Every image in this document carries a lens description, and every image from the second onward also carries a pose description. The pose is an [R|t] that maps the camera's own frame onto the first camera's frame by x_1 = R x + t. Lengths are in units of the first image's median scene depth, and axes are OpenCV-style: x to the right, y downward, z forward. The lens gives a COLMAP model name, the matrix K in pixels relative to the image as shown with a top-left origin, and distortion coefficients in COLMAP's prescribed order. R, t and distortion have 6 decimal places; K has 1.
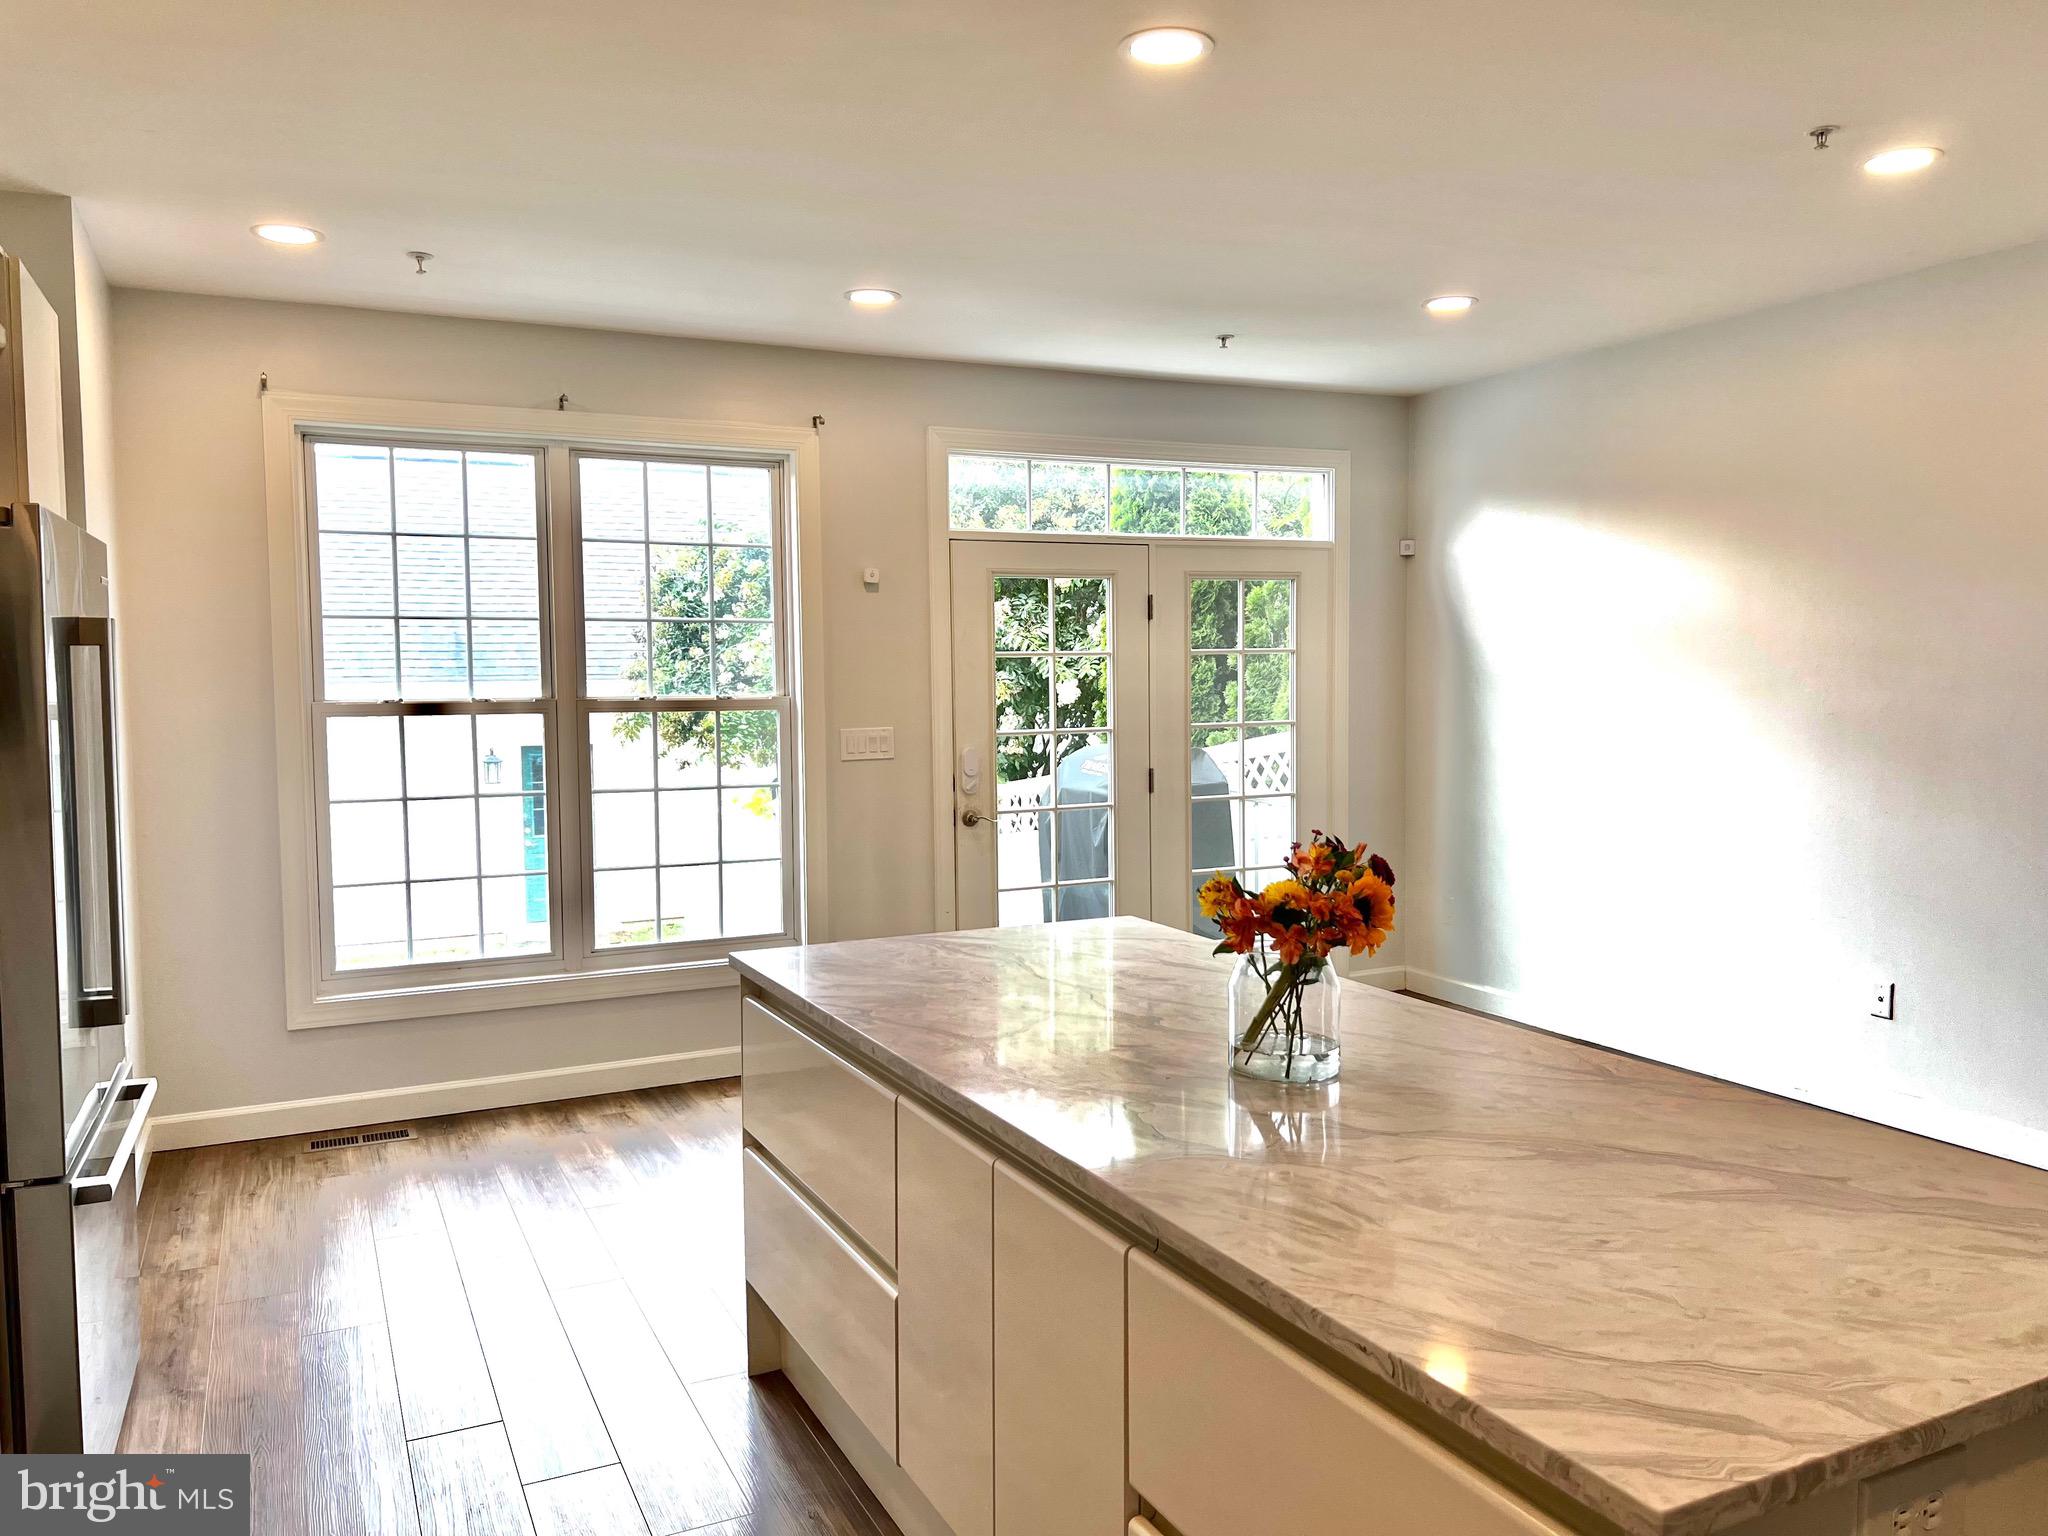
lens RADIAL K [[1534.8, 0, 1061.2], [0, 1534.8, 762.2], [0, 0, 1]] dist [0.049158, -0.052714]
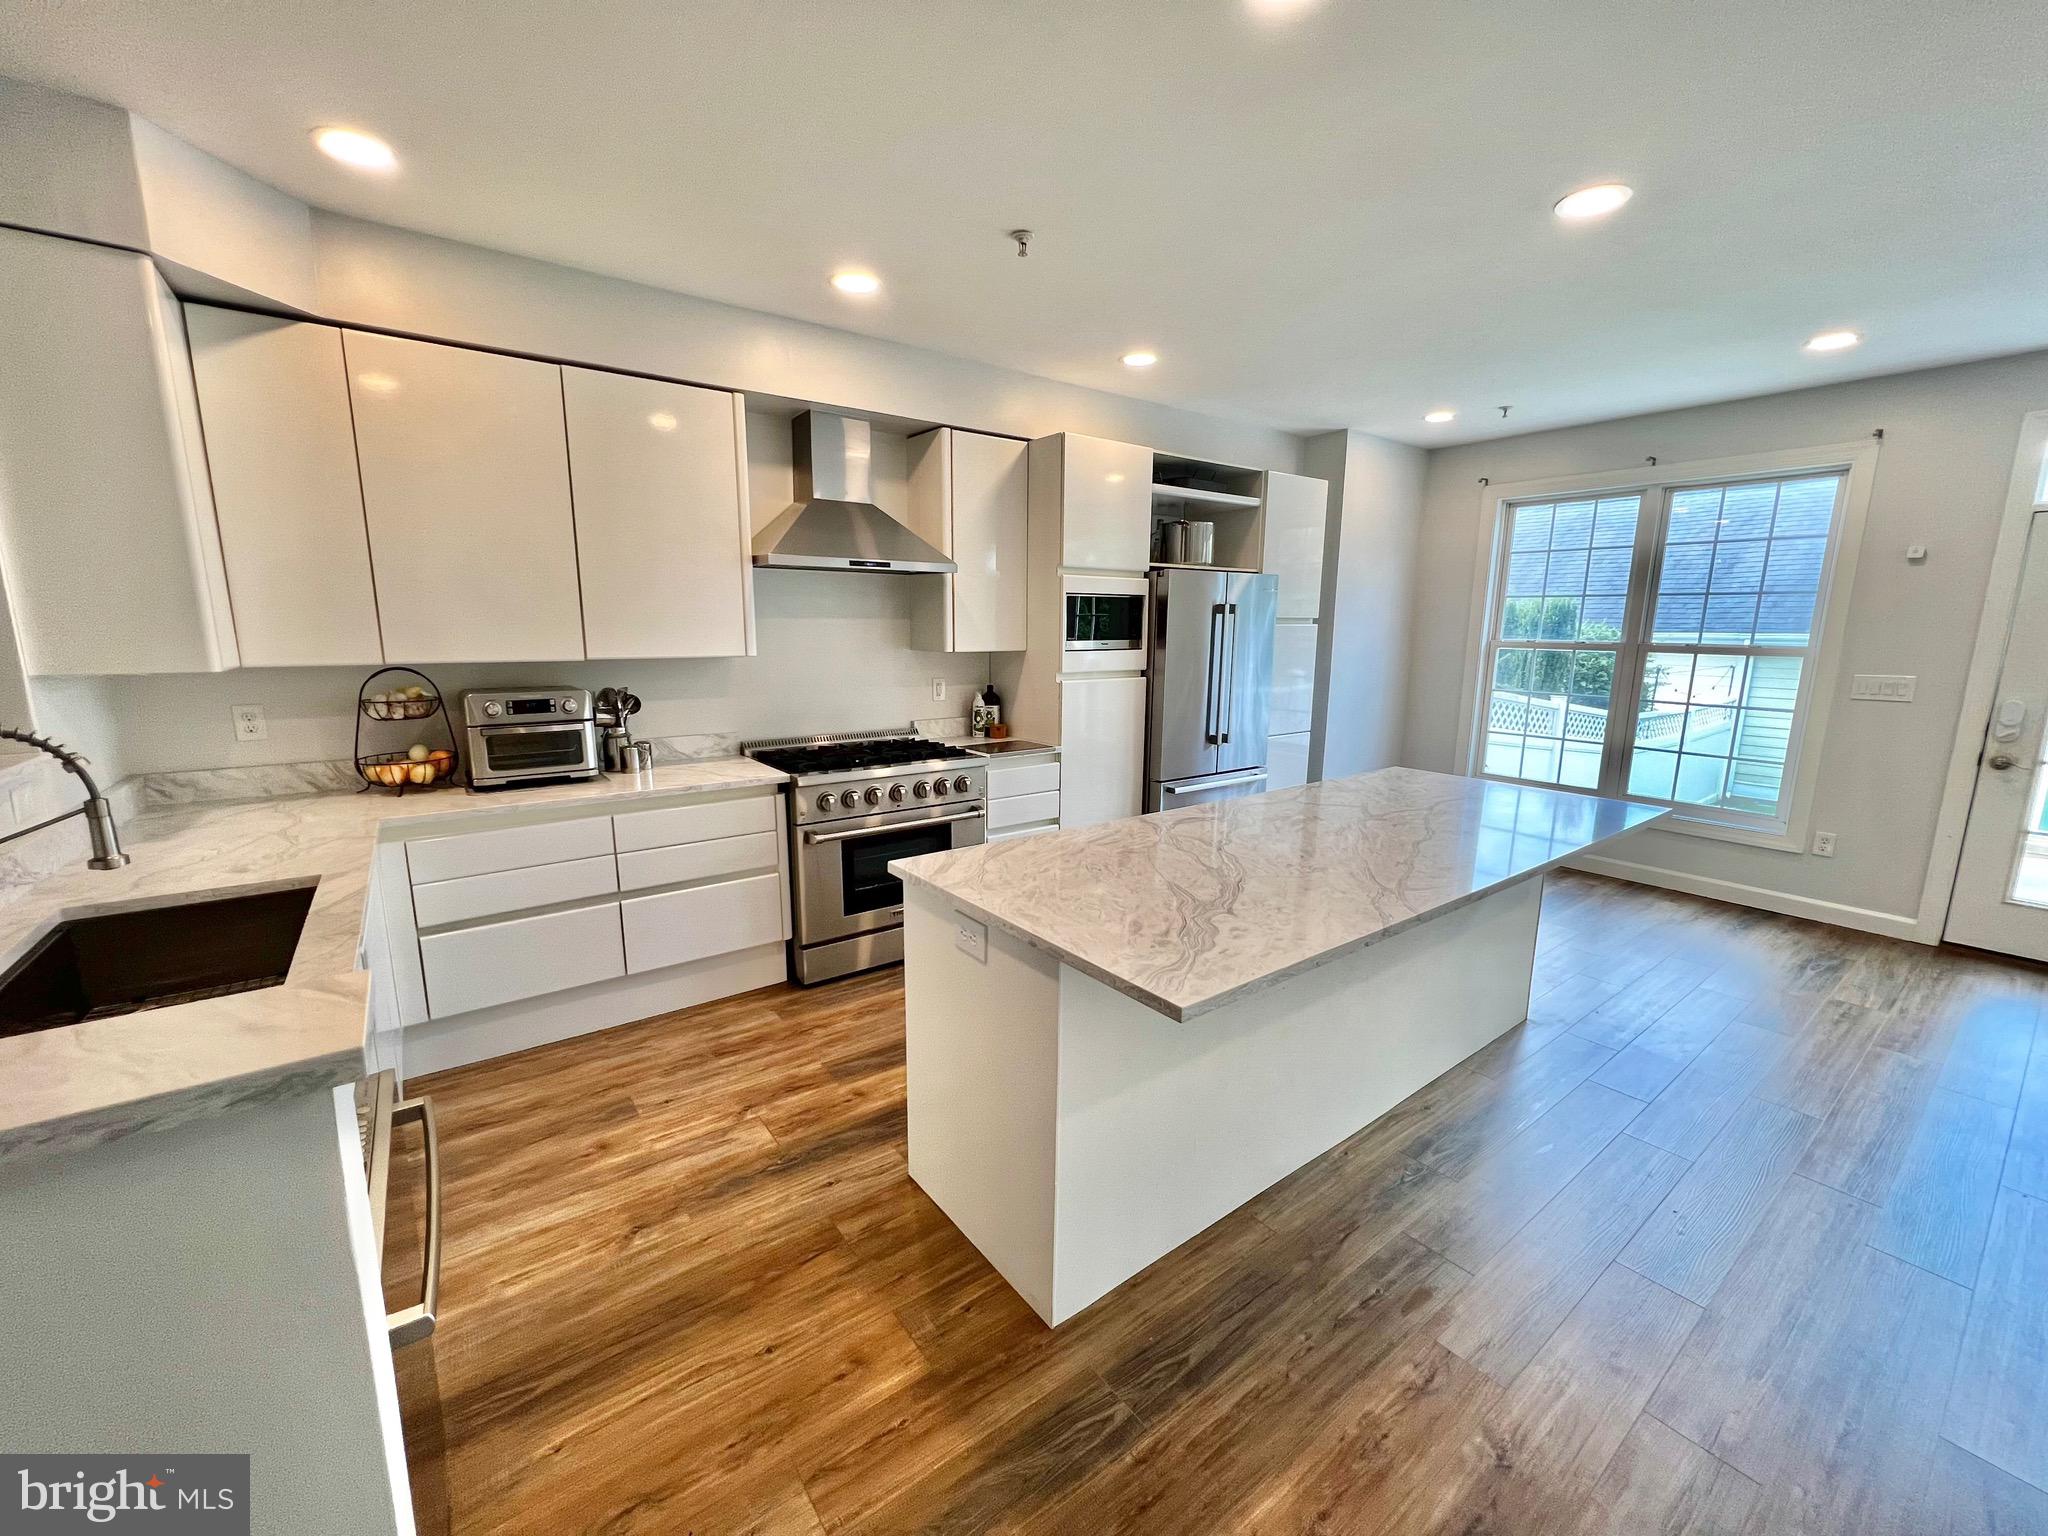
lens RADIAL K [[815.0, 0, 1024.6], [0, 815.0, 778.7], [0, 0, 1]] dist [-0.005637, 0.001069]
pose [[0.176257, 0.194883, -0.964860, 0.451012], [-0.067486, 0.980292, 0.185671, -0.016475], [0.982028, 0.032389, 0.185935, 0.191168]]
